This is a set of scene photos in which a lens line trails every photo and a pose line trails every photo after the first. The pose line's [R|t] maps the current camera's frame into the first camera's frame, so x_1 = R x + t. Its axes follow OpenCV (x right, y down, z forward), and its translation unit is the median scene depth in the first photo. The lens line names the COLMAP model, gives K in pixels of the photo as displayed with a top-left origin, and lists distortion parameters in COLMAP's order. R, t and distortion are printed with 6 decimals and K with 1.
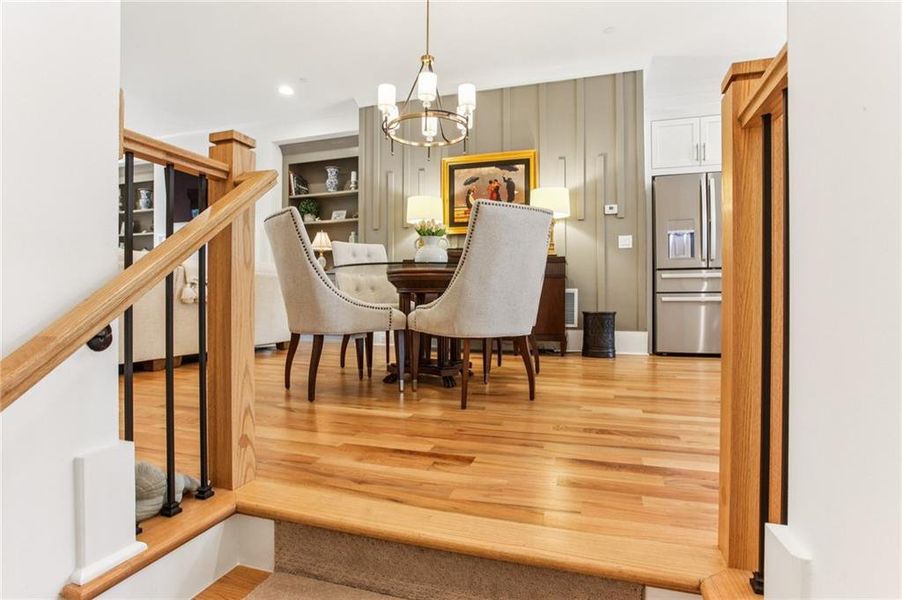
lens RADIAL K [[464.8, 0, 456.1], [0, 464.8, 292.3], [0, 0, 1]] dist [-0.031005, 0.007989]
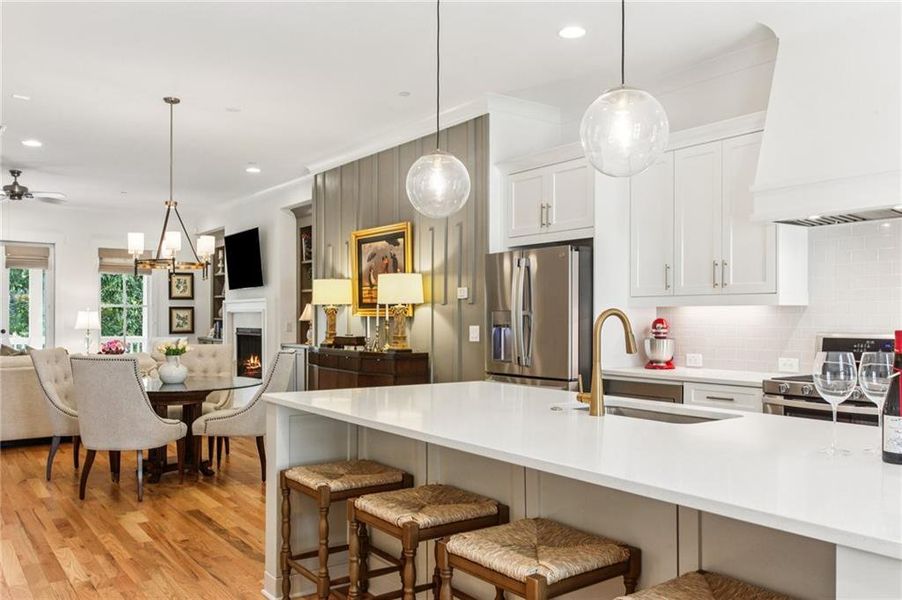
lens RADIAL K [[738.7, 0, 464.2], [0, 738.7, 317.5], [0, 0, 1]] dist [0.043579, -0.040498]
pose [[0.805705, 0.001258, -0.592315, 1.037784], [0.009851, 0.999831, 0.015523, -0.146853], [0.592234, -0.018341, 0.805557, -0.039979]]
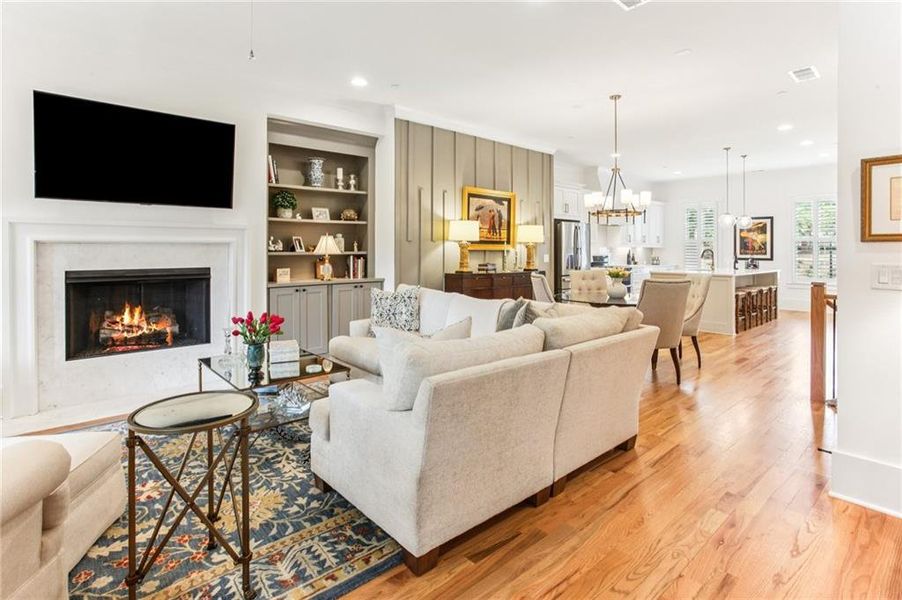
lens RADIAL K [[450.5, 0, 457.0], [0, 450.5, 249.3], [0, 0, 1]] dist [-0.018910, 0.009153]
pose [[0.512381, 0.000673, 0.858758, -1.085794], [-0.018226, 0.999783, 0.010091, -0.141422], [-0.858565, -0.020822, 0.512283, 0.425507]]
